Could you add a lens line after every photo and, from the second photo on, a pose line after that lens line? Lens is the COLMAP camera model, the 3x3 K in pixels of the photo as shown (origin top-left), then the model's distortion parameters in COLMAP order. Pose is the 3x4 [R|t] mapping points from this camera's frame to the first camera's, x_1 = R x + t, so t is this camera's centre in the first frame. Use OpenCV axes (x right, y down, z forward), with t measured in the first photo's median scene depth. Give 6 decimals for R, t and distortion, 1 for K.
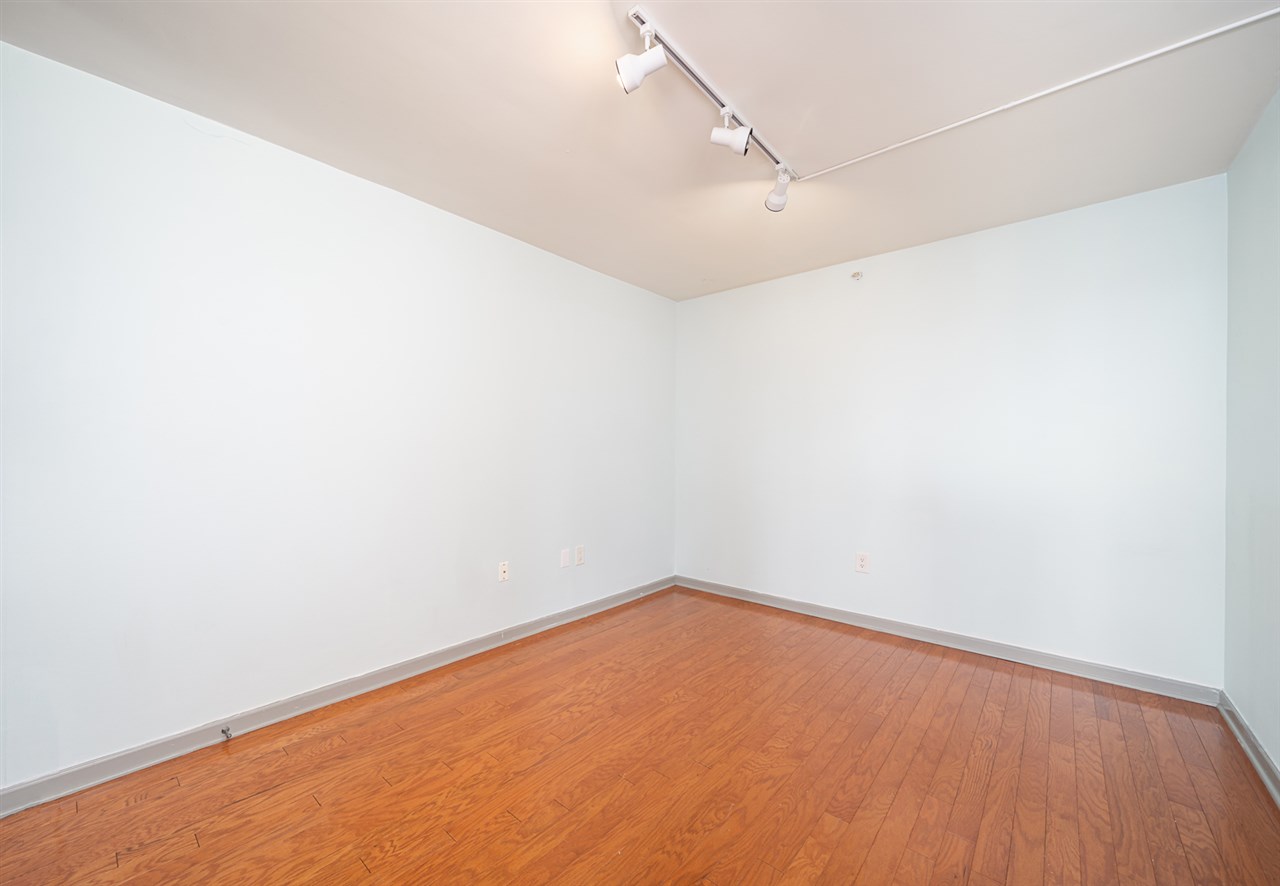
lens RADIAL K [[489.6, 0, 637.1], [0, 489.6, 445.3], [0, 0, 1]] dist [-0.001732, -0.000183]
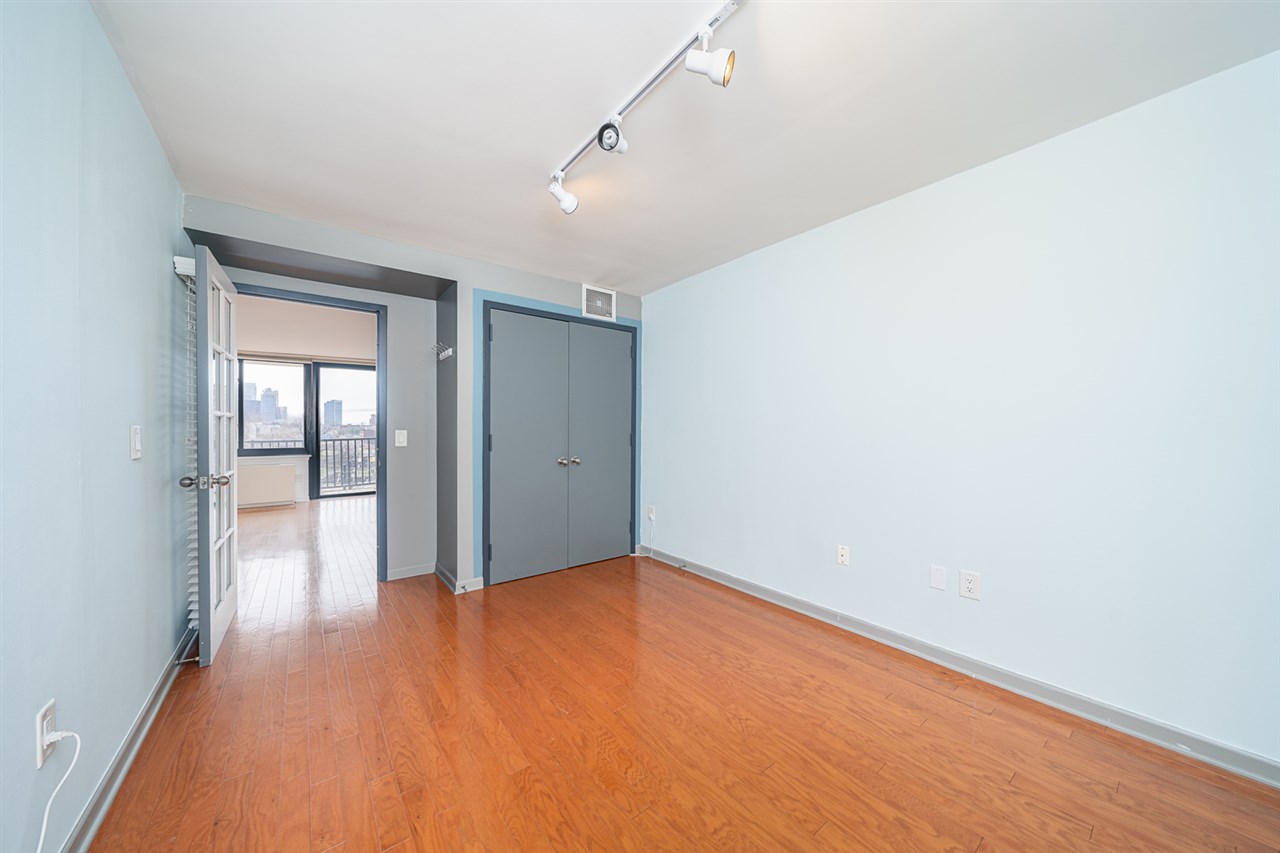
lens RADIAL K [[443.1, 0, 638.6], [0, 443.1, 432.2], [0, 0, 1]] dist [-0.000660, -0.000090]
pose [[-0.204760, 0.000414, -0.978812, 0.893418], [0.004569, 0.999989, -0.000533, 0.004276], [0.978802, -0.004582, -0.204760, 0.989186]]
